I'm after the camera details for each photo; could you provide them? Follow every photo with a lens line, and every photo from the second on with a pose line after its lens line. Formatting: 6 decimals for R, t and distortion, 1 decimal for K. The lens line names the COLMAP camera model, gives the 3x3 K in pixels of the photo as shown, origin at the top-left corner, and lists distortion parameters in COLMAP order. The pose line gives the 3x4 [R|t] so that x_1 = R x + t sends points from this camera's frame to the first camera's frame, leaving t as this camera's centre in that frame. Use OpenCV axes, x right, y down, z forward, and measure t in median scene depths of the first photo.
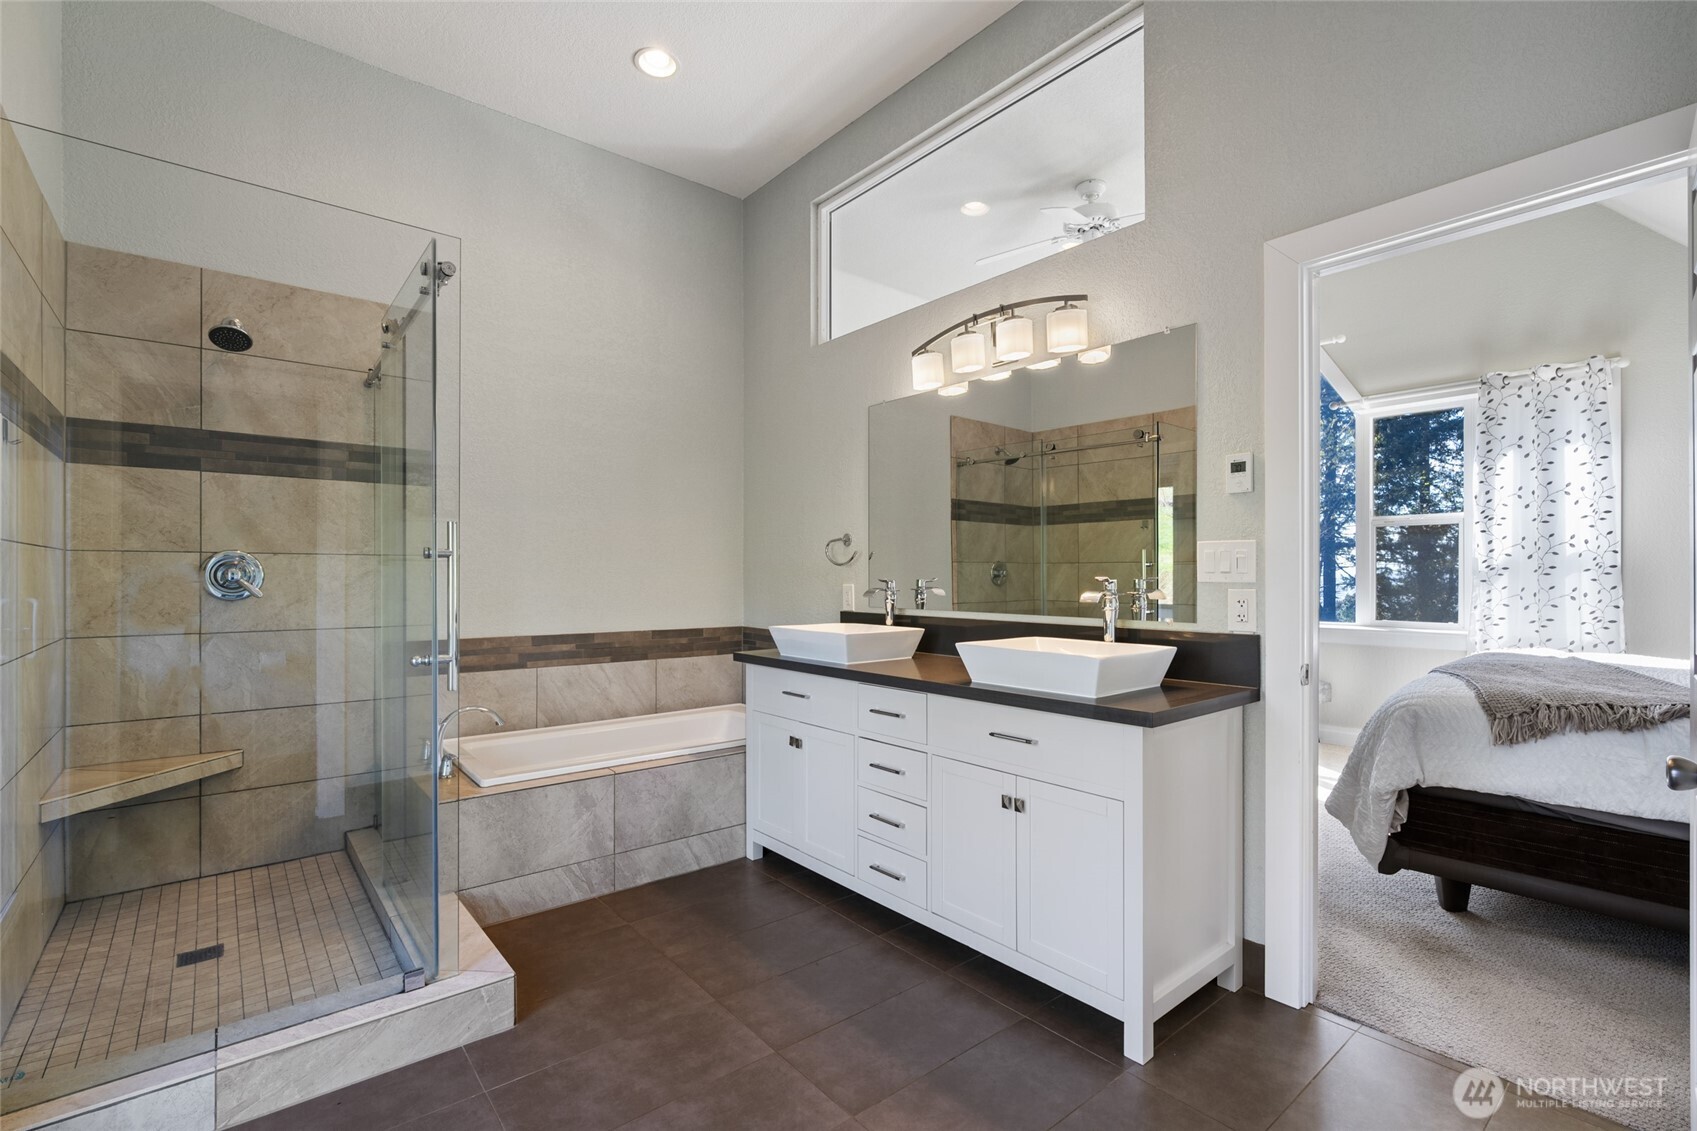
lens RADIAL K [[768.5, 0, 842.9], [0, 768.5, 576.0], [0, 0, 1]] dist [-0.007444, 0.003522]
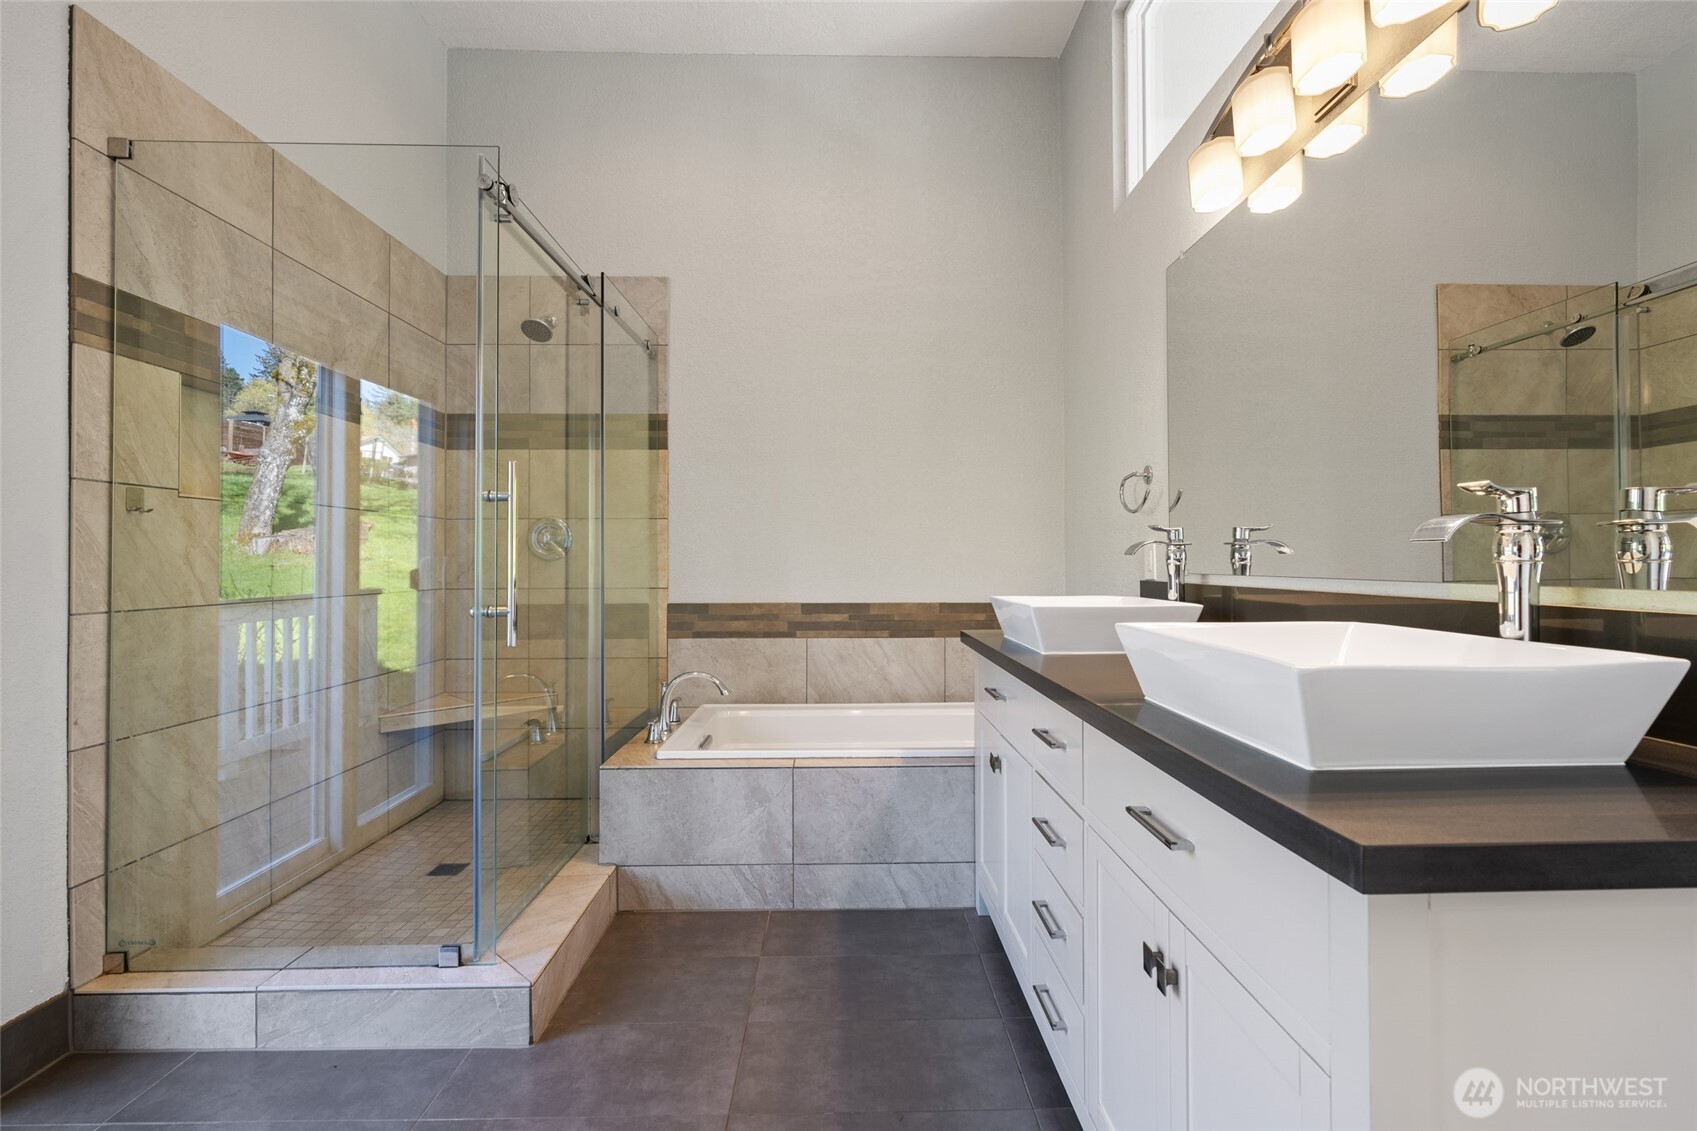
lens RADIAL K [[768.5, 0, 855.5], [0, 768.5, 552.9], [0, 0, 1]] dist [-0.007444, 0.003522]
pose [[0.790210, -0.009645, -0.612760, 0.252370], [0.002186, 0.999914, -0.012920, 0.034506], [0.612832, 0.008870, 0.790163, 0.359543]]
